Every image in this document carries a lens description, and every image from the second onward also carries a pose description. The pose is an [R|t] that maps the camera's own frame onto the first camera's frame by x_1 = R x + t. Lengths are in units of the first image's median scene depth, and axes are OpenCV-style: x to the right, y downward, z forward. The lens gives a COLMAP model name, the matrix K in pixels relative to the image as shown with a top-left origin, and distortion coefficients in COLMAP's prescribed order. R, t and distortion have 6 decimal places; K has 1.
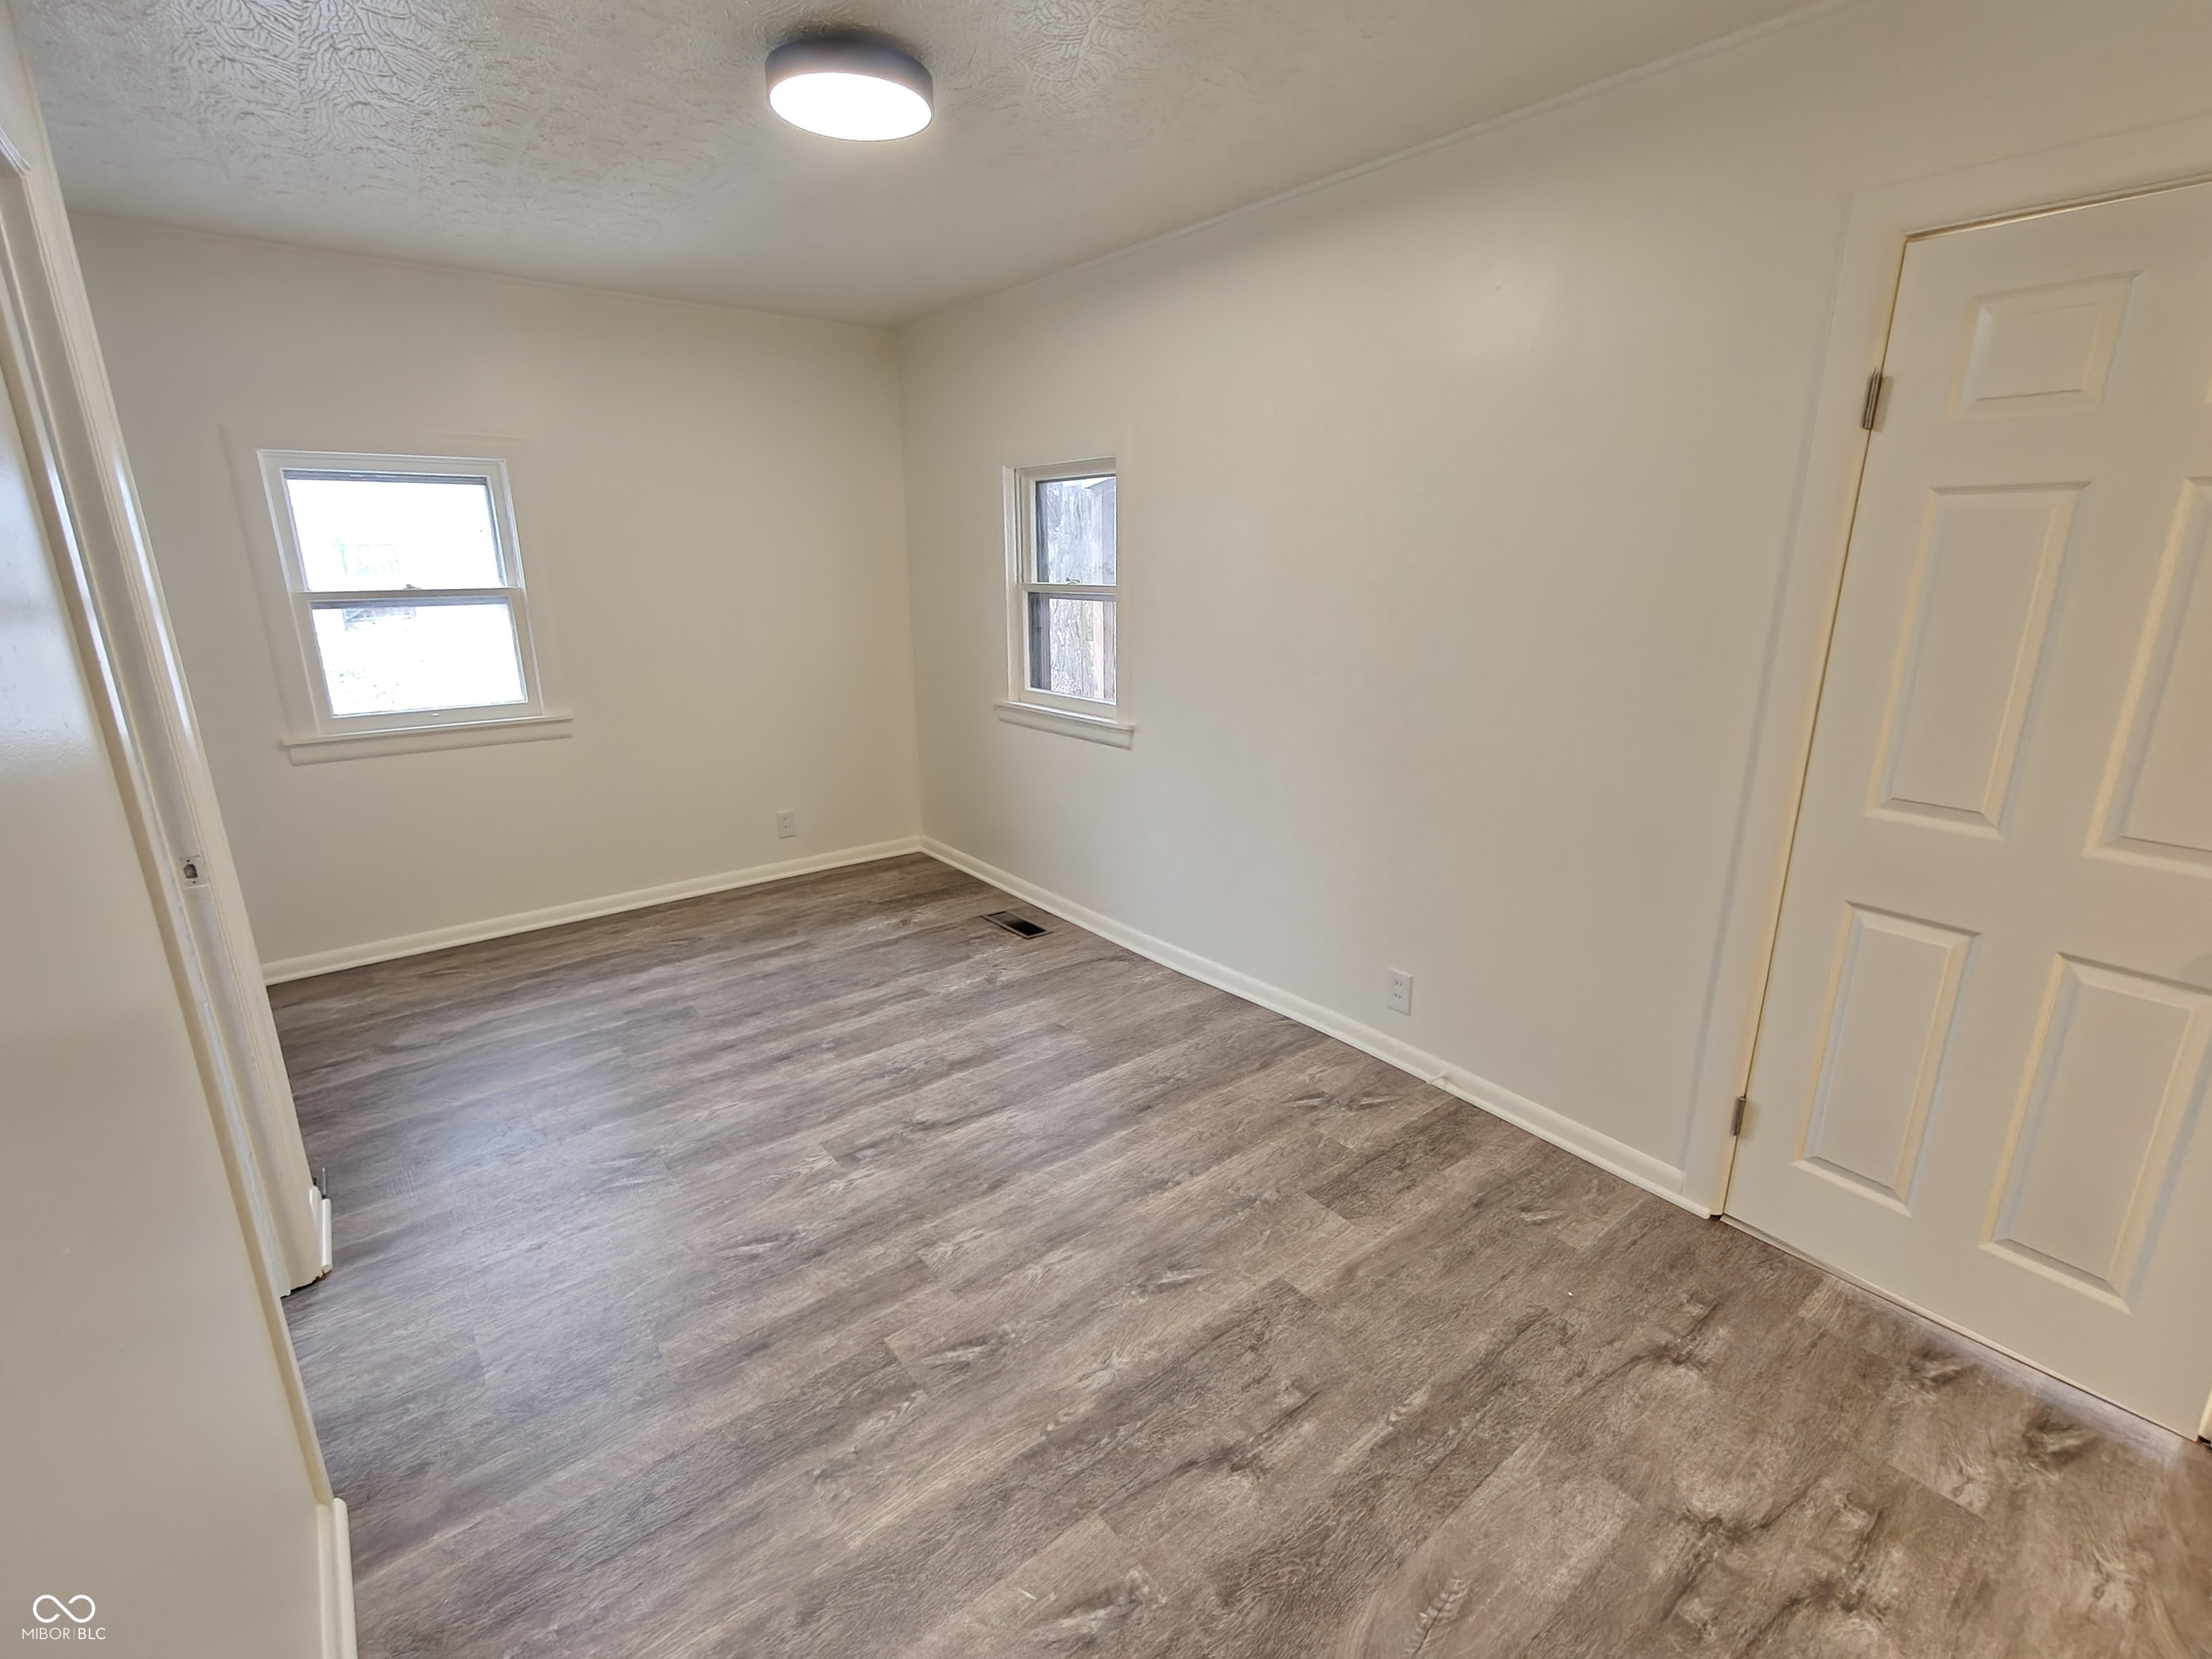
lens RADIAL K [[992.6, 0, 1110.2], [0, 992.6, 828.5], [0, 0, 1]] dist [-0.001386, -0.000299]
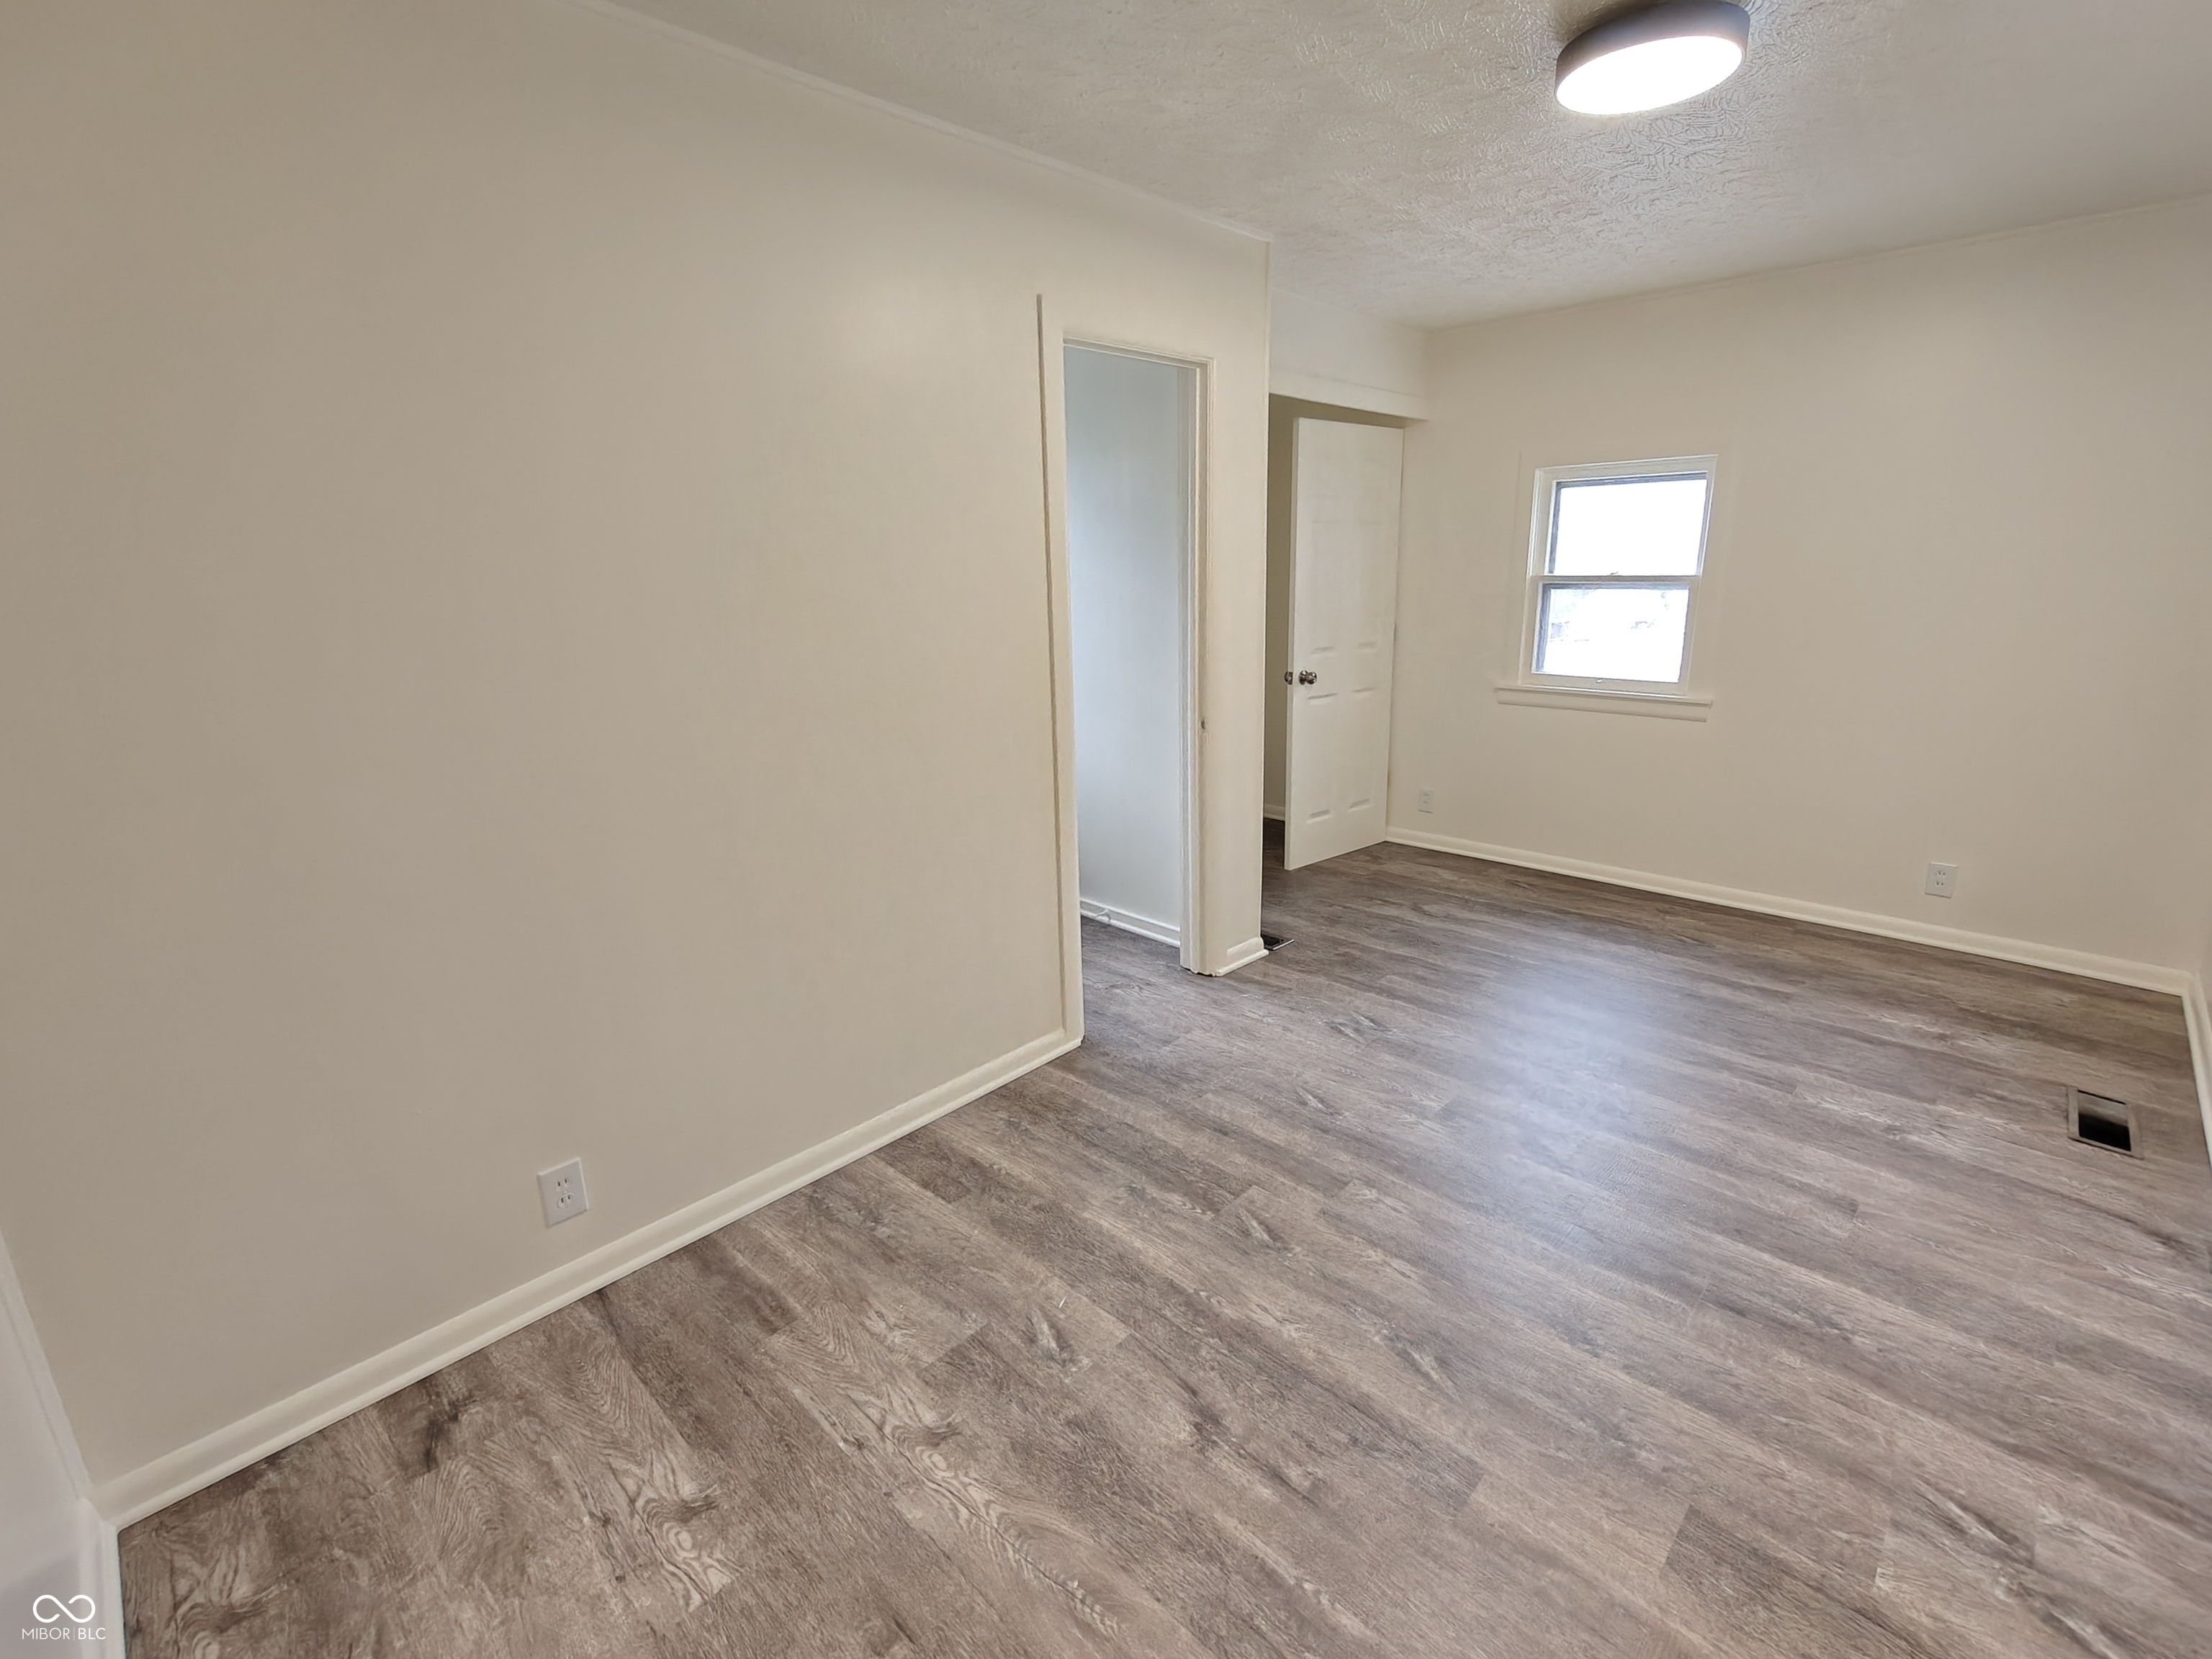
lens RADIAL K [[992.6, 0, 1110.2], [0, 992.6, 828.5], [0, 0, 1]] dist [-0.001386, -0.000299]
pose [[0.124581, 0.261835, -0.957038, 0.637691], [-0.246147, 0.942556, 0.225831, -0.110276], [0.961192, 0.207438, 0.181875, 0.394989]]
